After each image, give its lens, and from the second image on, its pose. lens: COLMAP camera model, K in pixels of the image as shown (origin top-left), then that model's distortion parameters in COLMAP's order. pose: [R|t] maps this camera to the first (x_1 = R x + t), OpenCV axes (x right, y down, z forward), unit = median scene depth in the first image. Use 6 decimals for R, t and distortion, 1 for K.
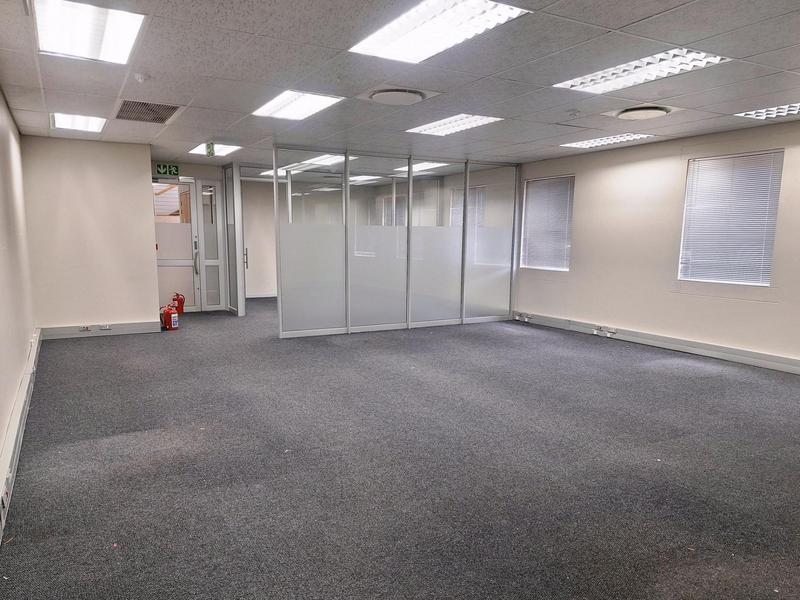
lens RADIAL K [[587.1, 0, 401.3], [0, 587.1, 330.4], [0, 0, 1]] dist [0.069548, -0.075960]
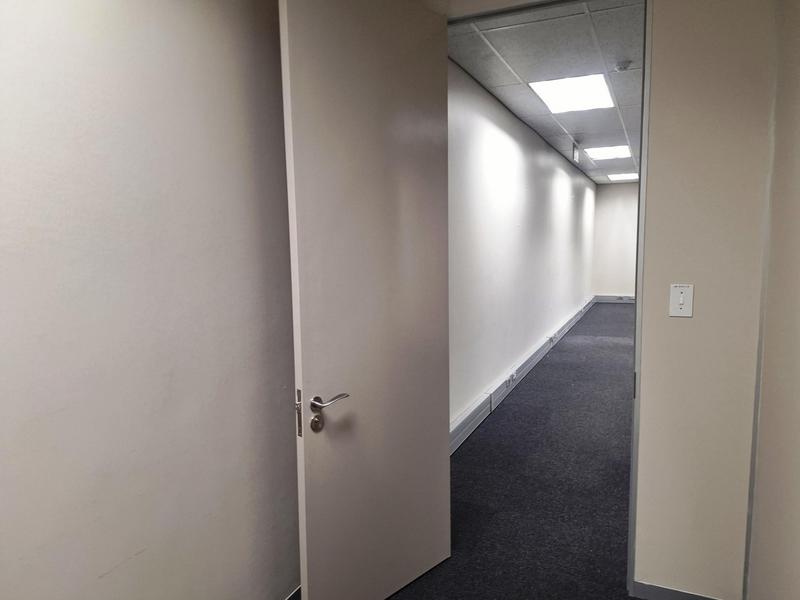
lens RADIAL K [[558.7, 0, 398.6], [0, 558.7, 306.7], [0, 0, 1]] dist [0.143798, -0.141467]
pose [[0.592939, 0.079406, -0.801323, 0.327208], [-0.115283, 0.993246, 0.013120, 0.065391], [0.796952, 0.084599, 0.598089, -0.372772]]
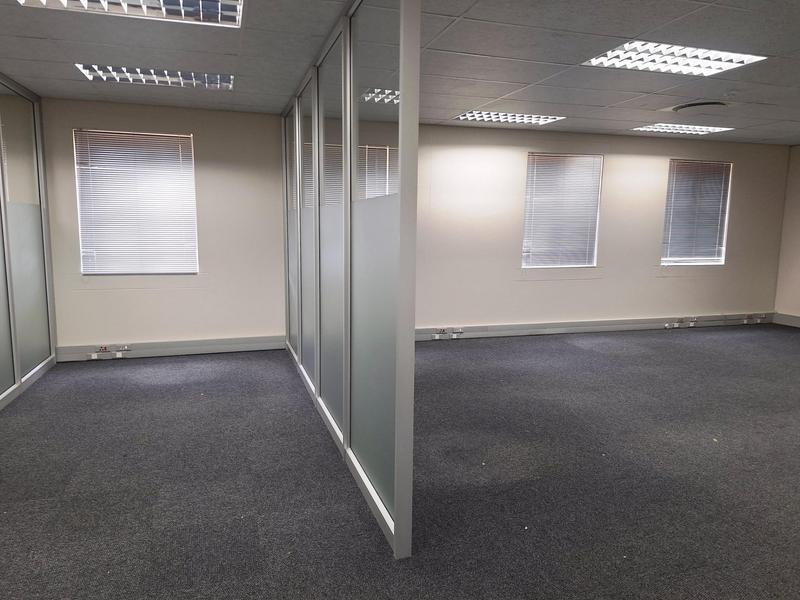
lens RADIAL K [[555.7, 0, 397.4], [0, 555.7, 306.1], [0, 0, 1]] dist [0.080477, -0.075778]
pose [[0.203451, -0.143845, 0.968461, -0.716803], [0.149867, 0.982067, 0.114382, -0.220056], [-0.967547, 0.121870, 0.221360, 1.335682]]
